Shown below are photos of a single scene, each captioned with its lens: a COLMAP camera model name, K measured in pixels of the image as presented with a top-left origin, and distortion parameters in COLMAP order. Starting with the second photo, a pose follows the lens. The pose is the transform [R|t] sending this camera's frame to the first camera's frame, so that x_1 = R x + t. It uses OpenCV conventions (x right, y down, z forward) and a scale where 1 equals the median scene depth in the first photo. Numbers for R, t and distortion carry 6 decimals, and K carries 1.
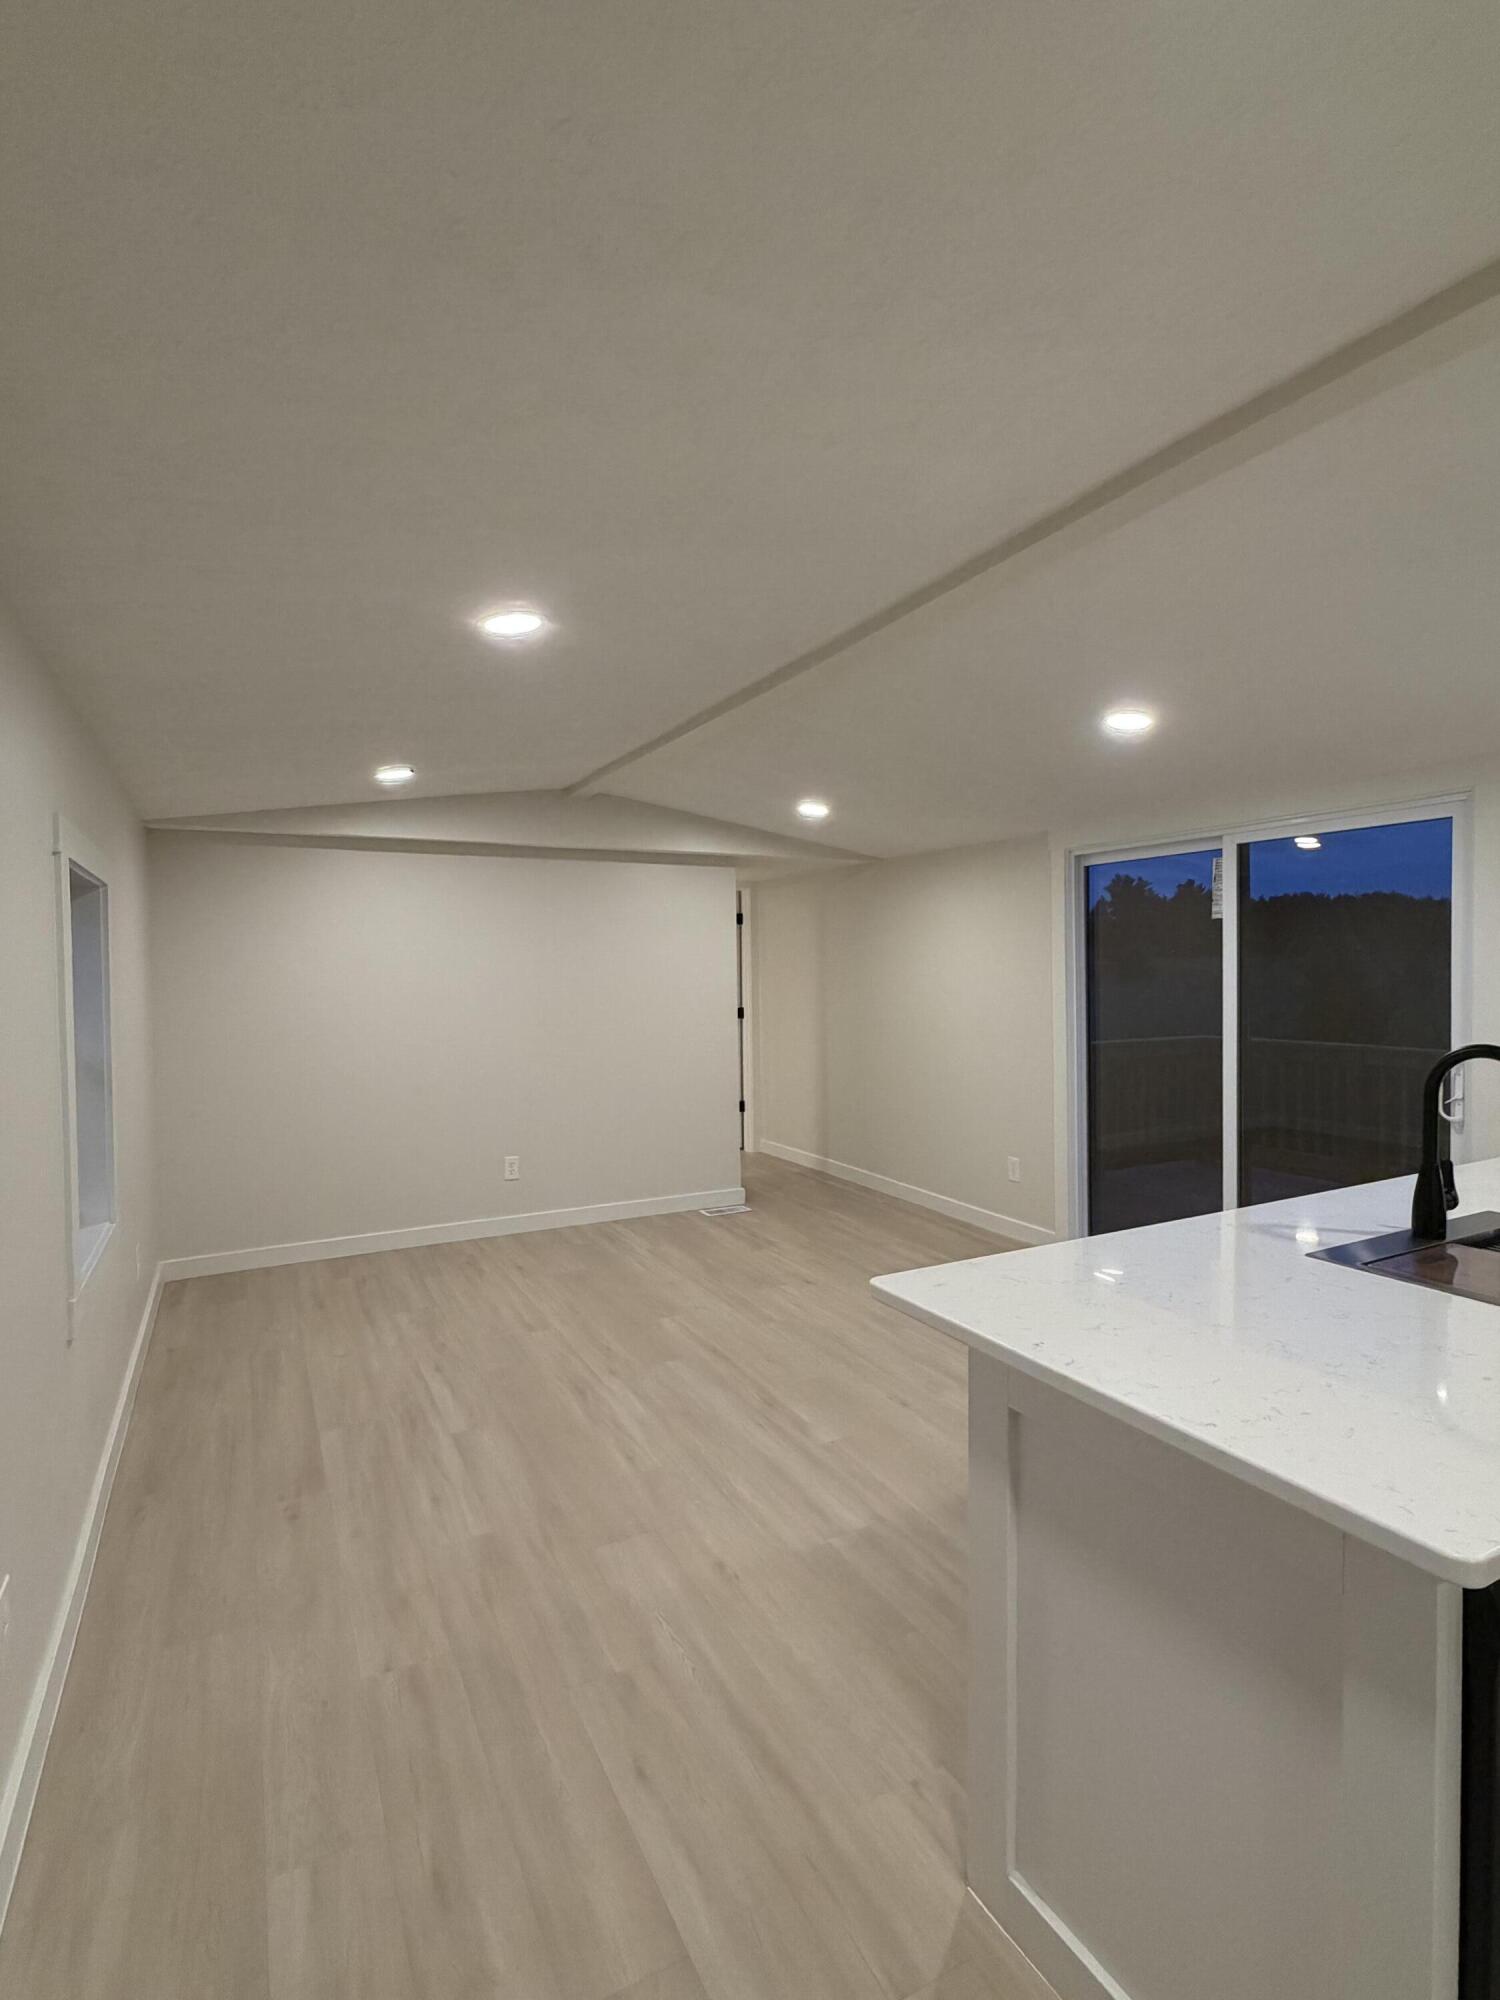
lens RADIAL K [[997.9, 0, 748.7], [0, 997.9, 1003.3], [0, 0, 1]] dist [-0.000114, 0.000660]
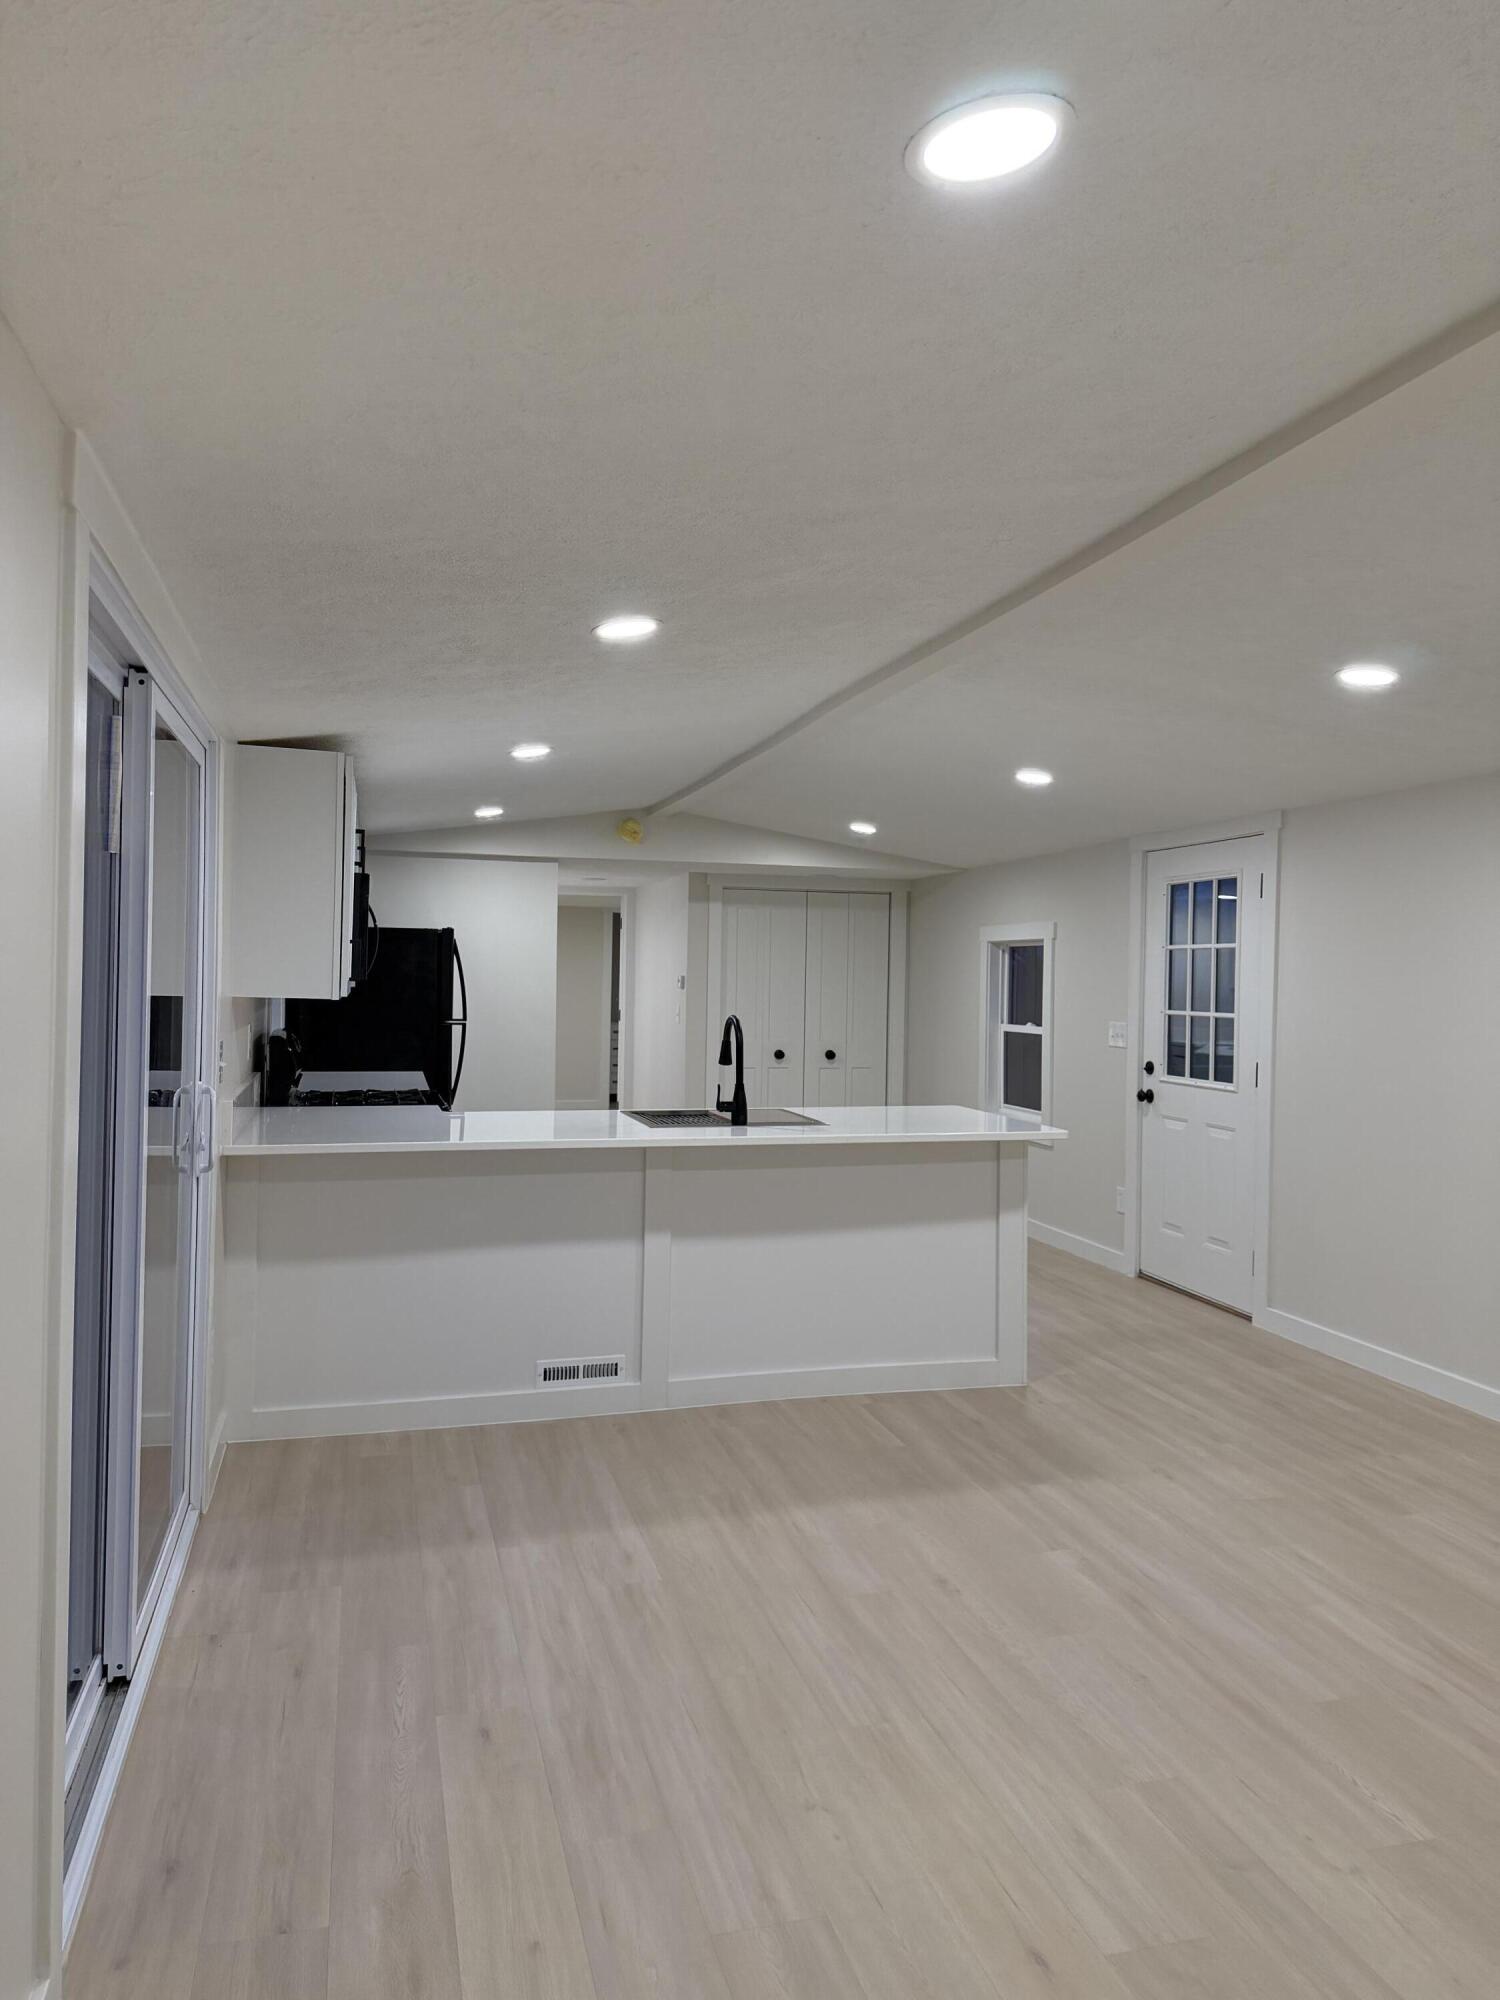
lens RADIAL K [[1398.4, 0, 740.3], [0, 1398.4, 983.6], [0, 0, 1]] dist [0.049035, -0.024483]
pose [[-0.975012, -0.005704, 0.222077, 0.100593], [0.001441, 0.999487, 0.031999, -0.086277], [-0.222146, 0.031519, -0.974504, 2.751962]]
